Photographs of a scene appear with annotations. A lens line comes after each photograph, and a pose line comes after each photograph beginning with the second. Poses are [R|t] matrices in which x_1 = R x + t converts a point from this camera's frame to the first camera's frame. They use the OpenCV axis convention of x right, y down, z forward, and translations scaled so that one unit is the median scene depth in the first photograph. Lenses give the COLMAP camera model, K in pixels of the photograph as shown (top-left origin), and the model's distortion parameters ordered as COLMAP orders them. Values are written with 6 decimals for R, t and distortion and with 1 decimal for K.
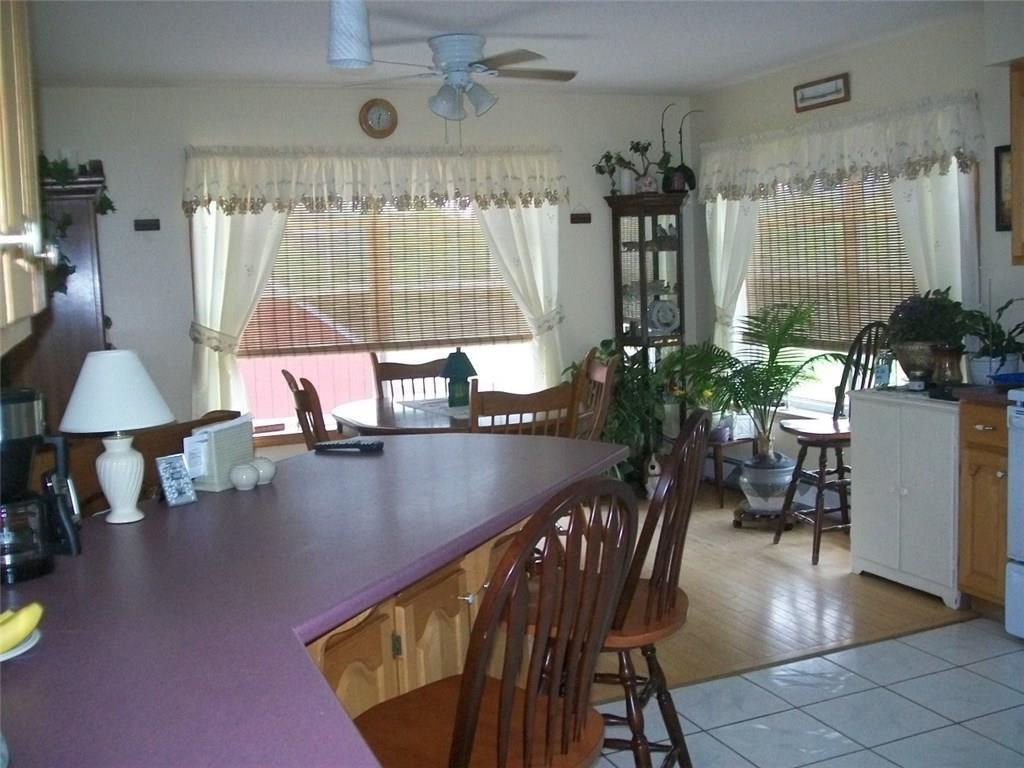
lens RADIAL K [[1094.1, 0, 512.0], [0, 1094.1, 384.0], [0, 0, 1]] dist [-0.176043, 0.148133]
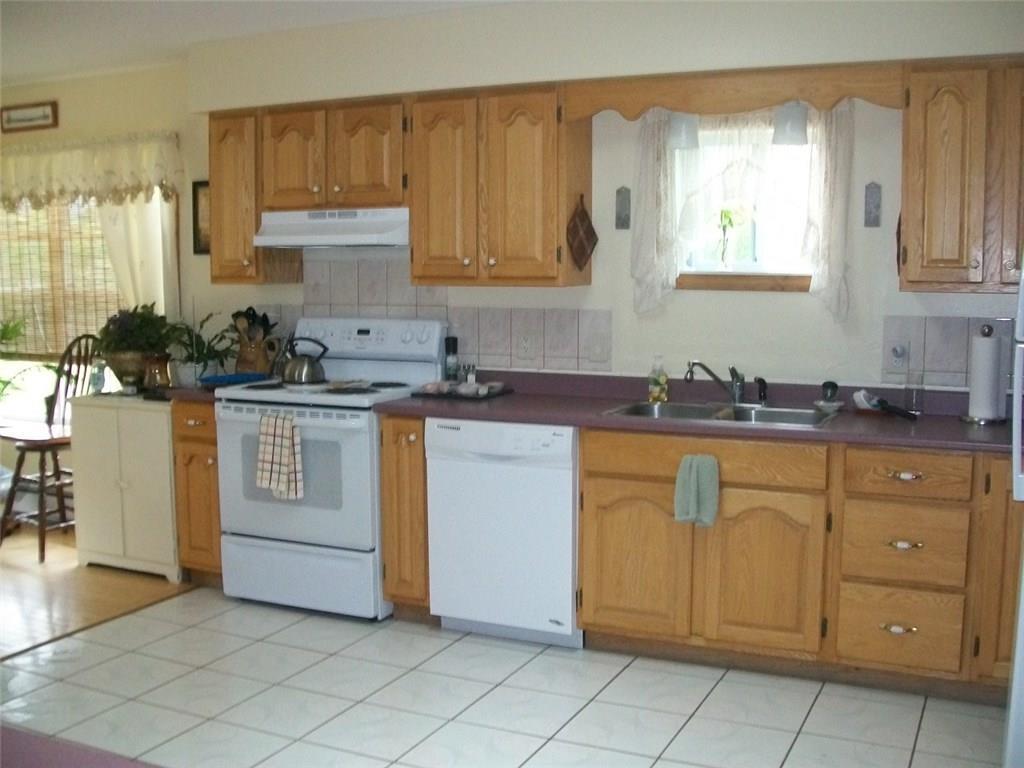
lens RADIAL K [[1094.1, 0, 512.0], [0, 1094.1, 384.0], [0, 0, 1]] dist [-0.176043, 0.148133]
pose [[0.730561, -0.026023, 0.682351, -0.091984], [0.038157, 0.999268, -0.002745, 0.013003], [-0.681780, 0.028042, 0.731019, -0.088452]]
